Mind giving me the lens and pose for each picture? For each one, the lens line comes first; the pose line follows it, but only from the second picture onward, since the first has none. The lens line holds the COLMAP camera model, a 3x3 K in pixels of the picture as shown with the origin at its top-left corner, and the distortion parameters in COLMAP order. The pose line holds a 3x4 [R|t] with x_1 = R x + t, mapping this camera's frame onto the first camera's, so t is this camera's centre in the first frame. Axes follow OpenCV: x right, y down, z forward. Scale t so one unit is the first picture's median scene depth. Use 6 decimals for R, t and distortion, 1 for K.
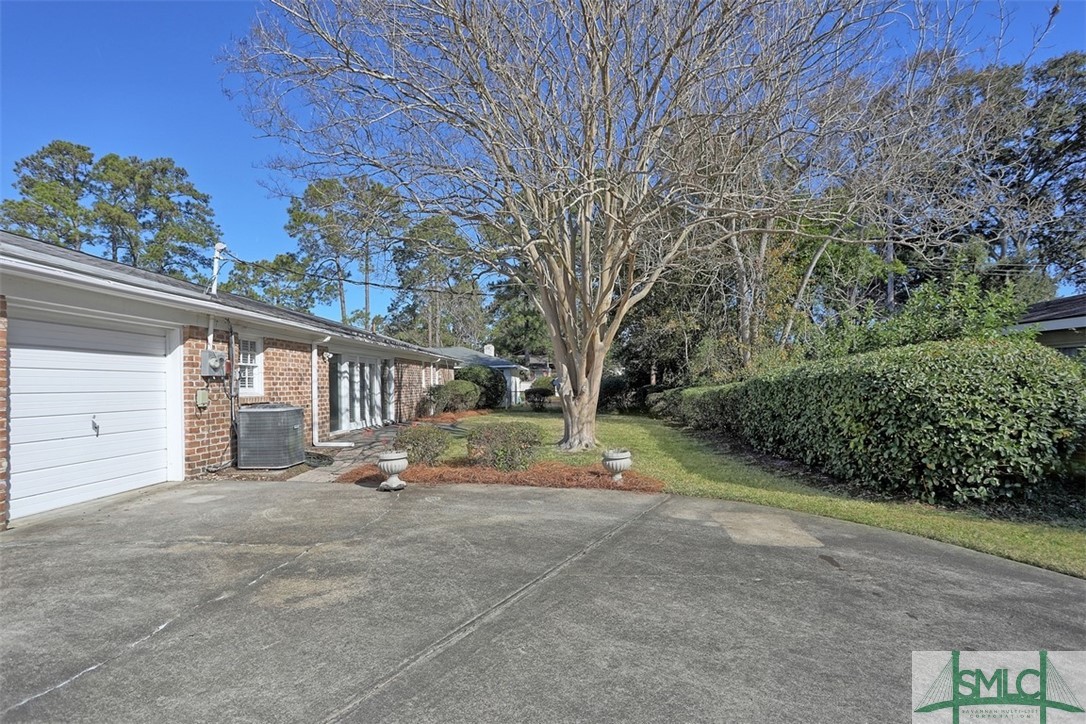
lens RADIAL K [[571.8, 0, 532.9], [0, 571.8, 373.8], [0, 0, 1]] dist [-0.037520, 0.000727]
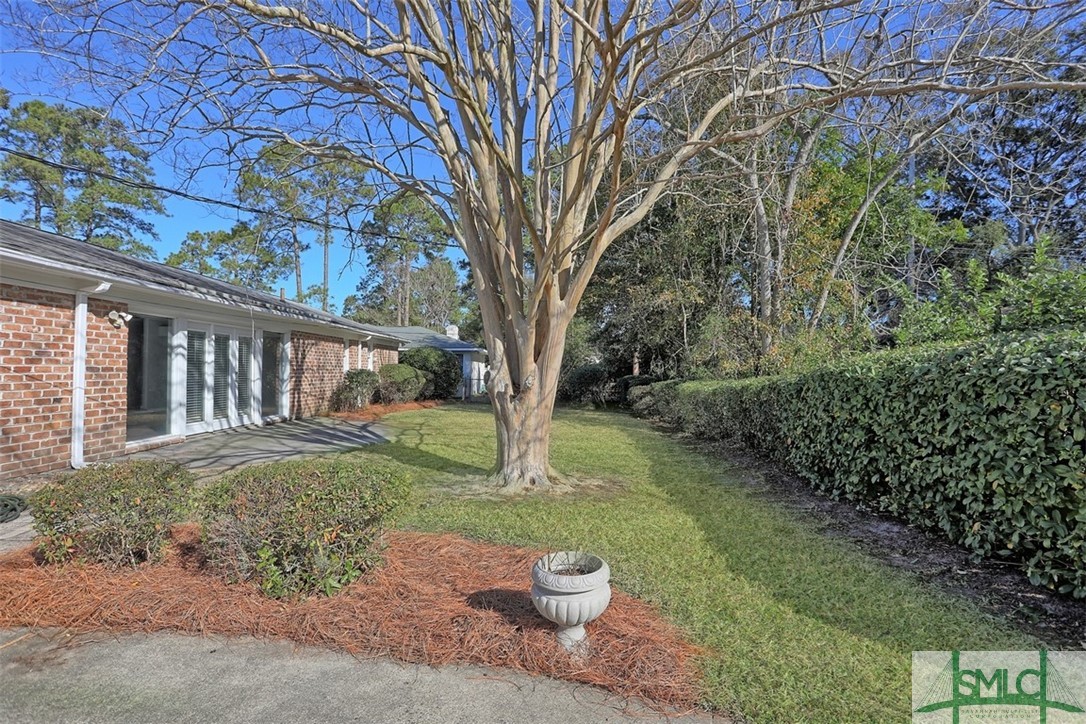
lens RADIAL K [[571.8, 0, 552.7], [0, 571.8, 360.3], [0, 0, 1]] dist [-0.037520, 0.000727]
pose [[0.997136, 0.024404, 0.071581, 0.036617], [-0.024316, 0.999702, -0.002107, 0.002740], [-0.071611, 0.000360, 0.997433, 0.222454]]
